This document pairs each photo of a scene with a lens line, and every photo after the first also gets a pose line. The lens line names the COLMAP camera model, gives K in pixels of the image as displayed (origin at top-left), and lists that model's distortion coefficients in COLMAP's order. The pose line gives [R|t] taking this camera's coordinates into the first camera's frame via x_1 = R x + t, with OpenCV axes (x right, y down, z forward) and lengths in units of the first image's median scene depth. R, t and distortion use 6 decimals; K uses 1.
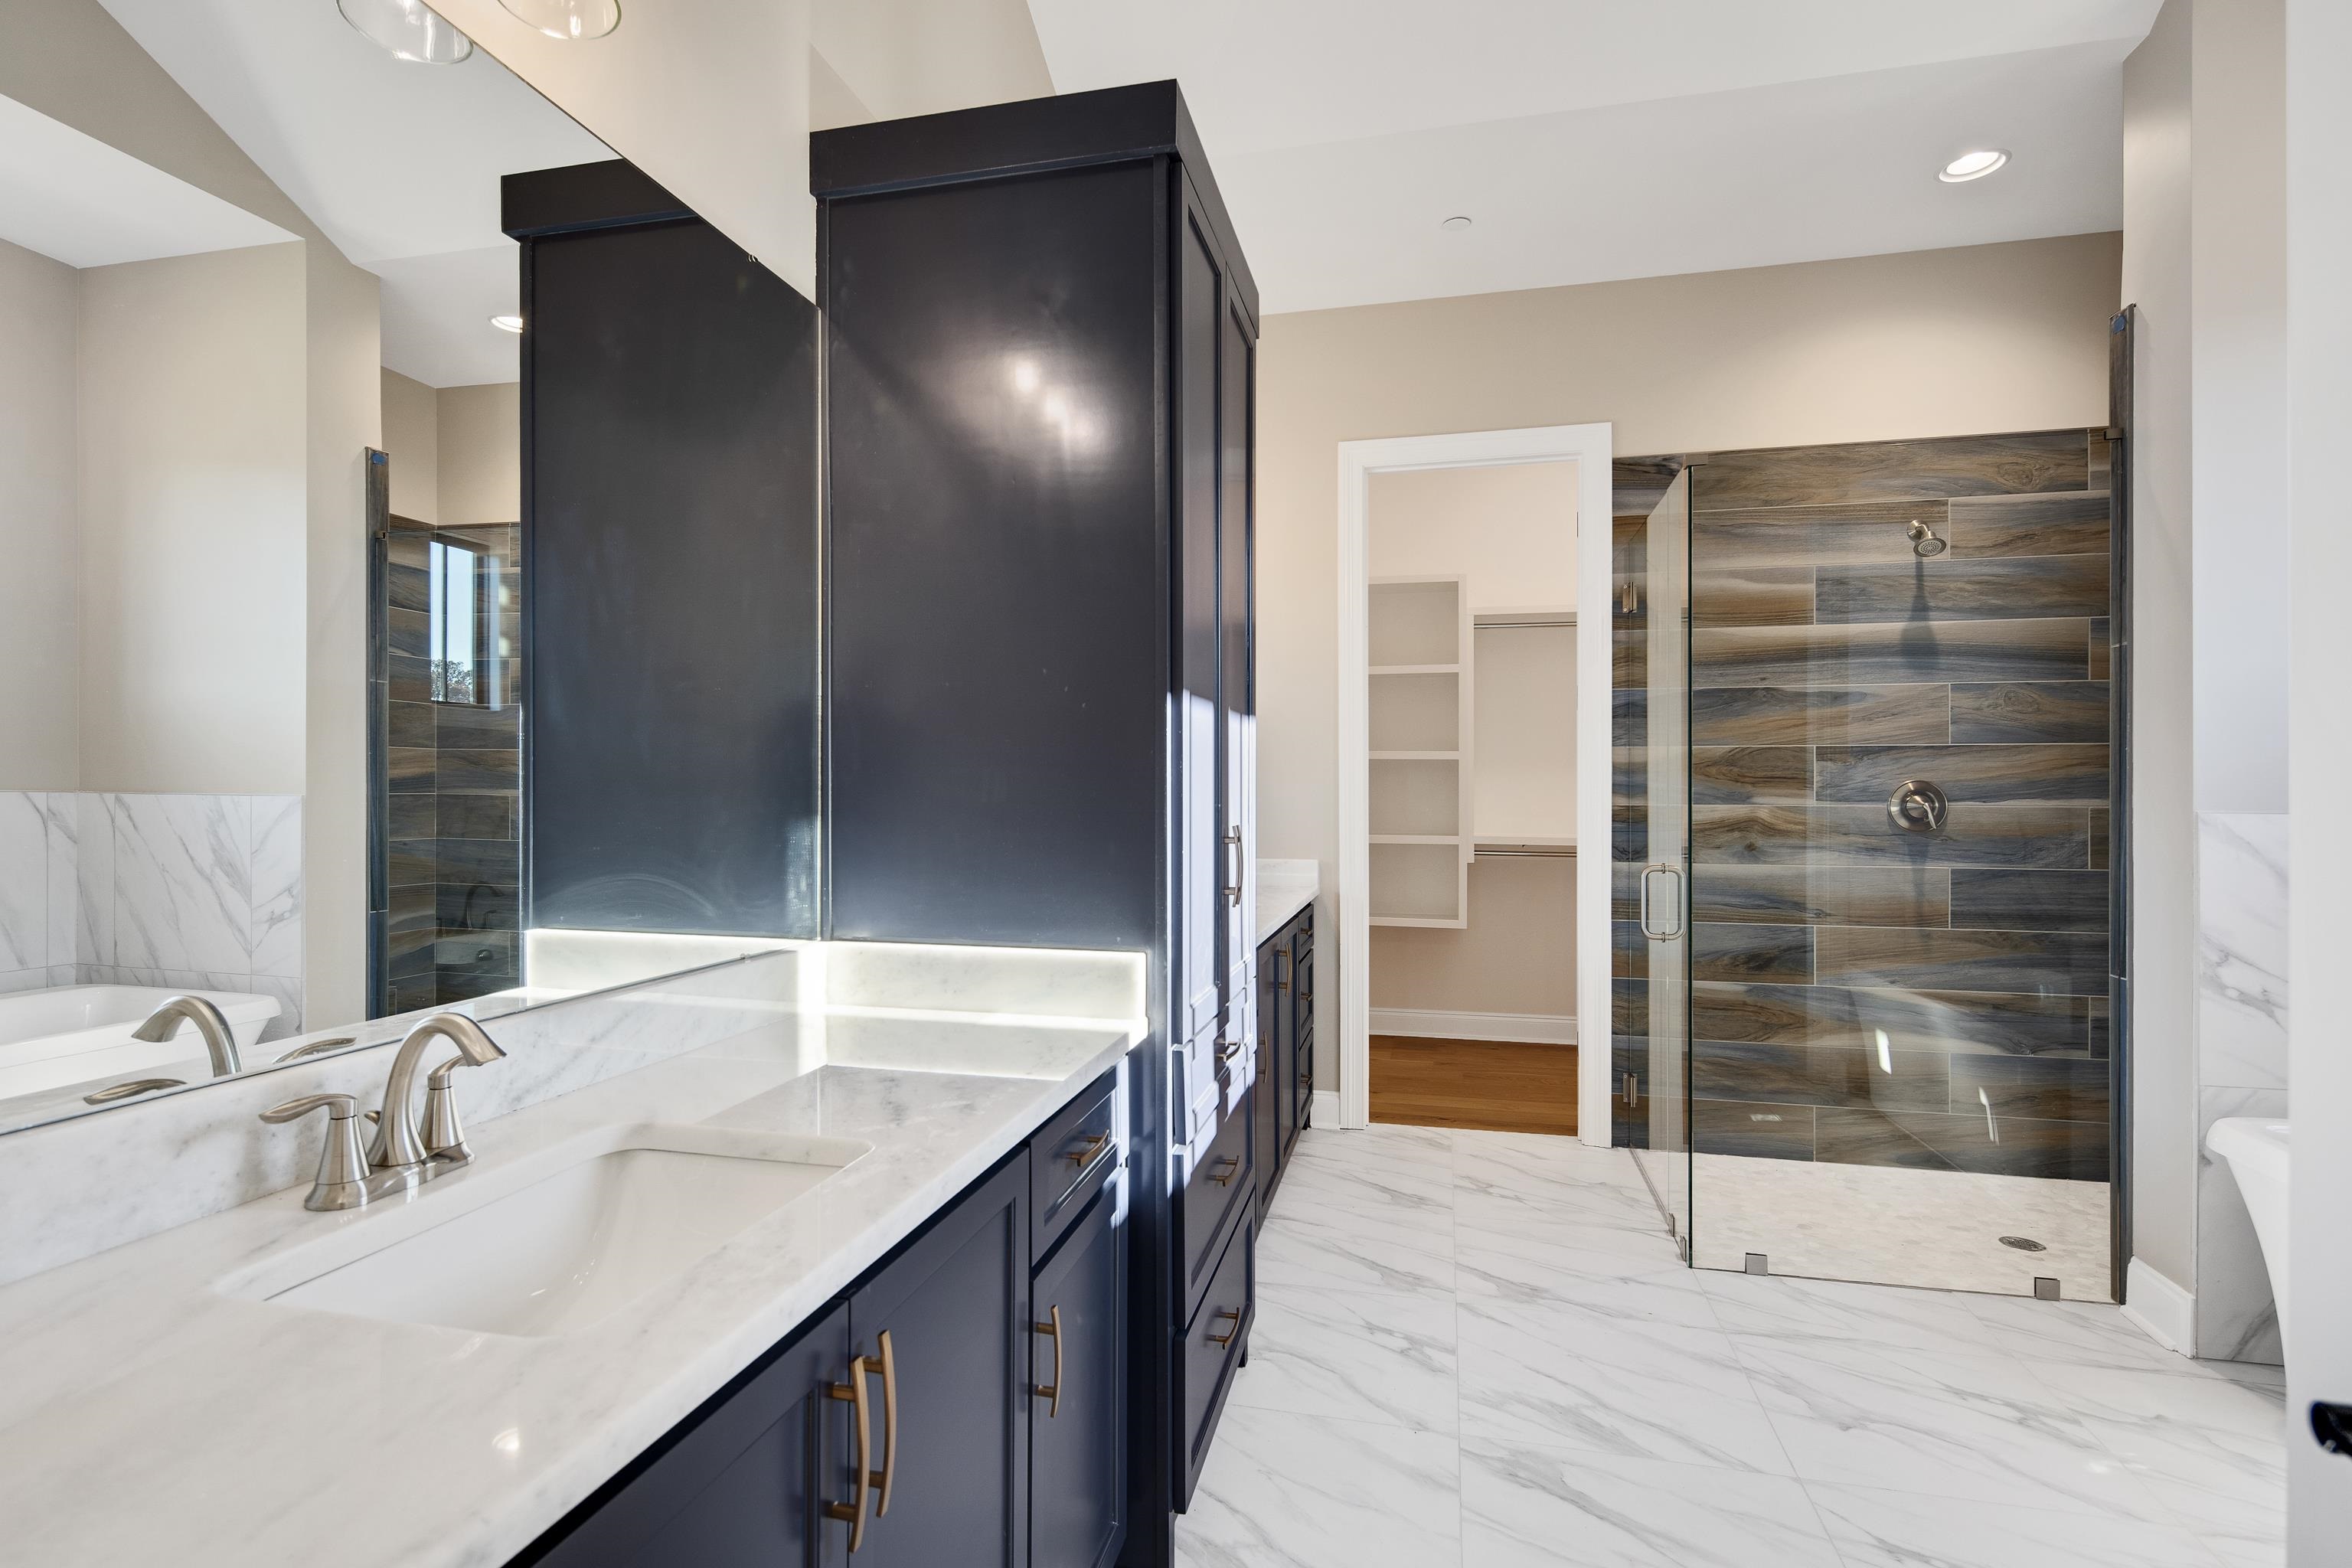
lens RADIAL K [[1153.8, 0, 1173.8], [0, 1153.8, 788.3], [0, 0, 1]] dist [0.004722, -0.003850]
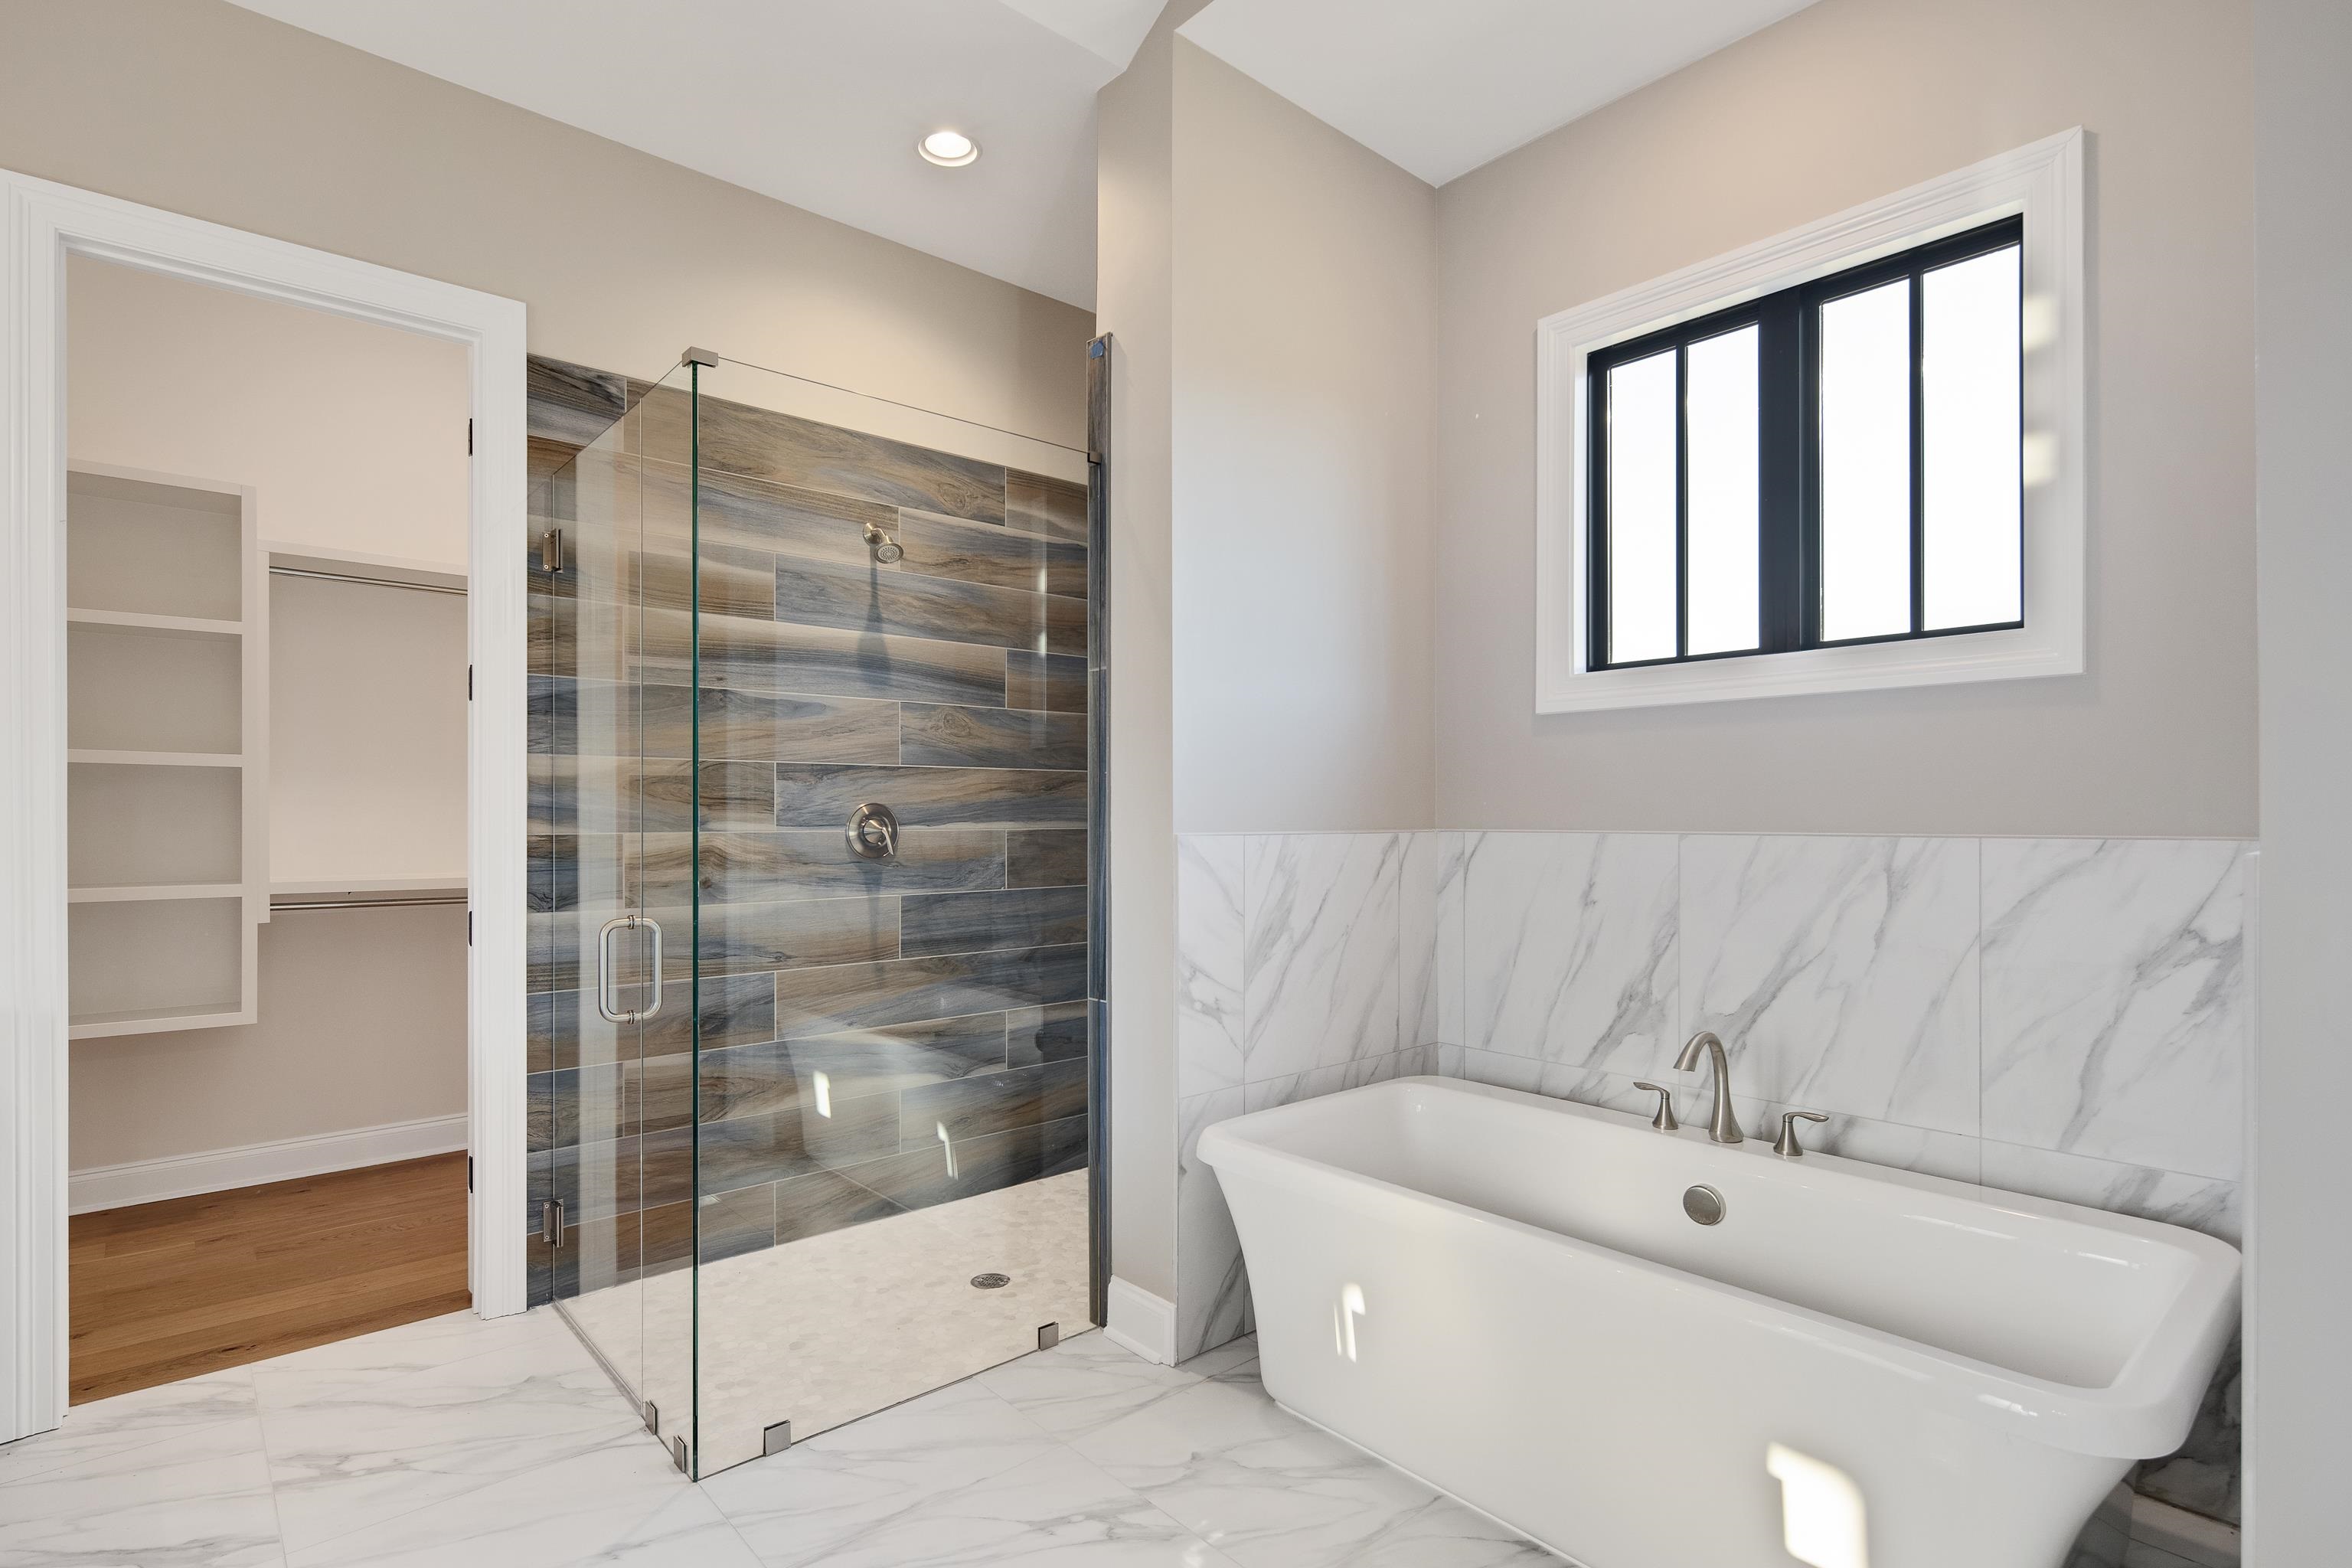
lens RADIAL K [[1153.8, 0, 1167.5], [0, 1153.8, 812.2], [0, 0, 1]] dist [0.004722, -0.003850]
pose [[0.583473, 0.000105, 0.812132, 0.028028], [-0.000609, 1.000000, 0.000308, 0.000044], [-0.812132, -0.000675, 0.583473, 0.264533]]
